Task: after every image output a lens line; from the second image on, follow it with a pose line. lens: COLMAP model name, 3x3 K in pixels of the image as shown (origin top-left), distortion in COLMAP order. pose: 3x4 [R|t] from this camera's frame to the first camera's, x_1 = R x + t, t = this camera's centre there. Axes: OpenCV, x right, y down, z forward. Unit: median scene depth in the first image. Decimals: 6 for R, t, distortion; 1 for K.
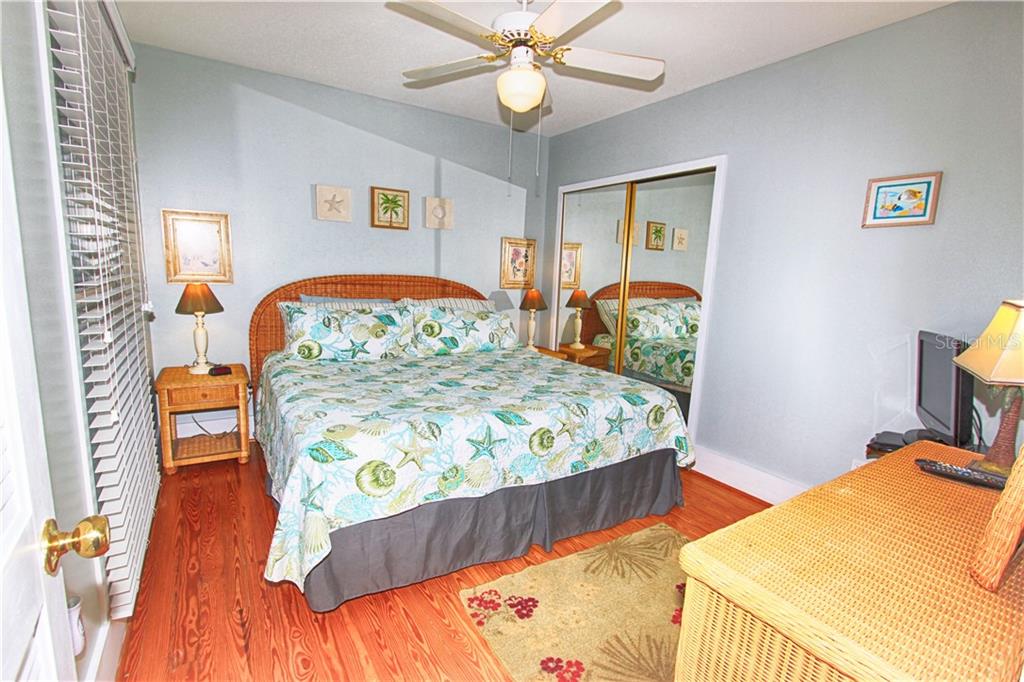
lens RADIAL K [[462.9, 0, 500.5], [0, 462.9, 351.9], [0, 0, 1]] dist [-0.018958, -0.000009]
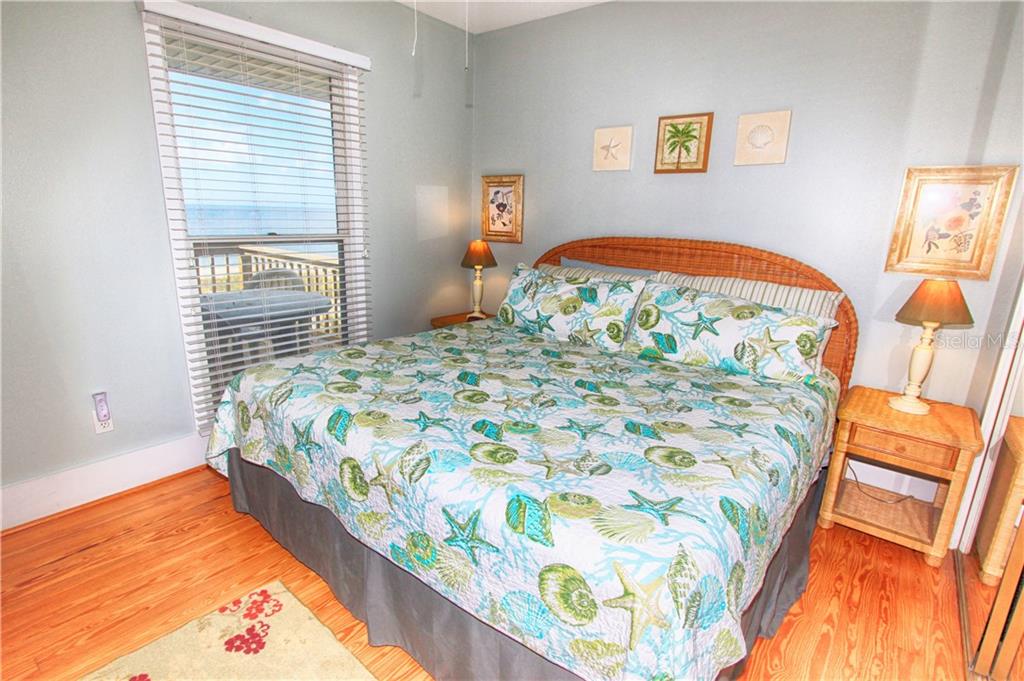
lens RADIAL K [[499.8, 0, 515.1], [0, 499.8, 351.9], [0, 0, 1]] dist [-0.016153, 0.000228]
pose [[0.351636, 0.217721, -0.910467, 0.523637], [-0.181596, 0.969968, 0.161815, -0.094209], [0.918355, 0.108437, 0.380613, 0.613496]]
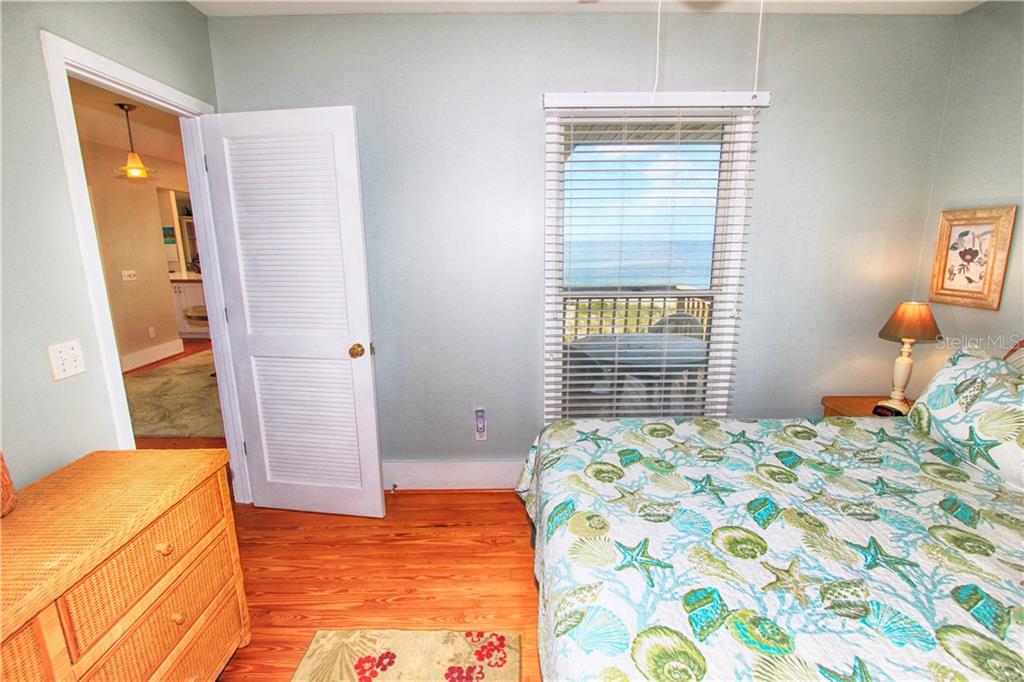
lens RADIAL K [[485.4, 0, 520.6], [0, 485.4, 354.6], [0, 0, 1]] dist [-0.014130, -0.000139]
pose [[-0.504281, 0.155207, -0.849477, 0.393658], [-0.166079, 0.947920, 0.271784, -0.169351], [0.847419, 0.278136, -0.452241, 0.782994]]
